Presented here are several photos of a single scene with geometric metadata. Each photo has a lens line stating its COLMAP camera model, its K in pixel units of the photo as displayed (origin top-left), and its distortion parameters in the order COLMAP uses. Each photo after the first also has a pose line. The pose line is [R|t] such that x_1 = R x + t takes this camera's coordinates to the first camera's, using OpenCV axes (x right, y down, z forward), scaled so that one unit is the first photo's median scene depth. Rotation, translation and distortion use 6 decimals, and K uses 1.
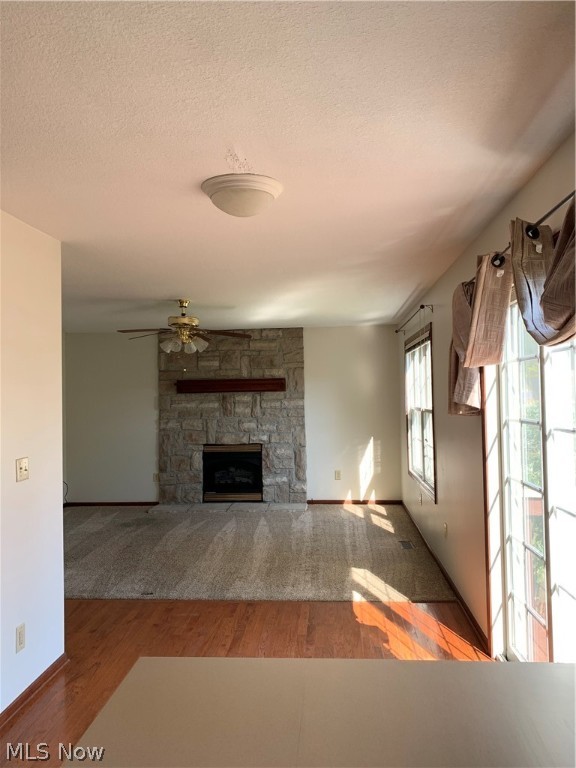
lens RADIAL K [[603.0, 0, 280.6], [0, 603.0, 375.8], [0, 0, 1]] dist [0.045247, -0.038904]
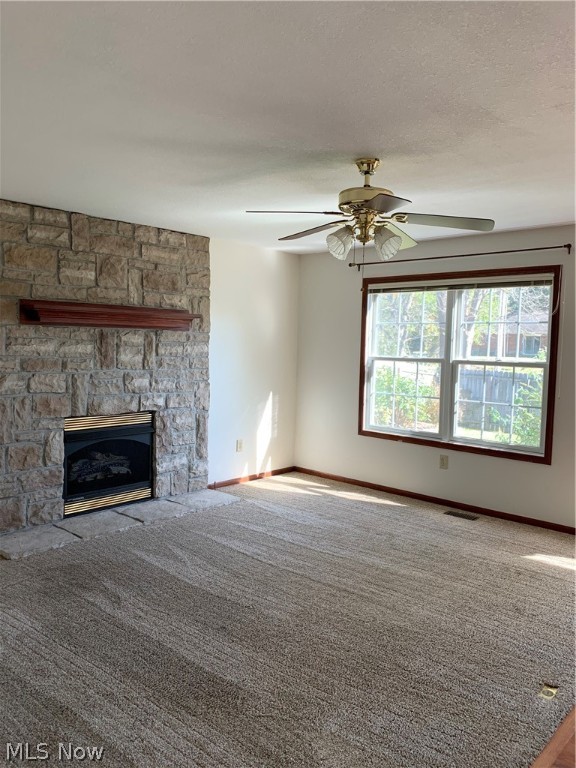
lens RADIAL K [[603.0, 0, 287.6], [0, 603.0, 388.5], [0, 0, 1]] dist [0.045247, -0.038904]
pose [[0.591715, -0.031189, 0.805544, -0.465487], [-0.060451, 0.994721, 0.082917, 0.027328], [-0.803878, -0.097759, 0.586706, 0.510637]]
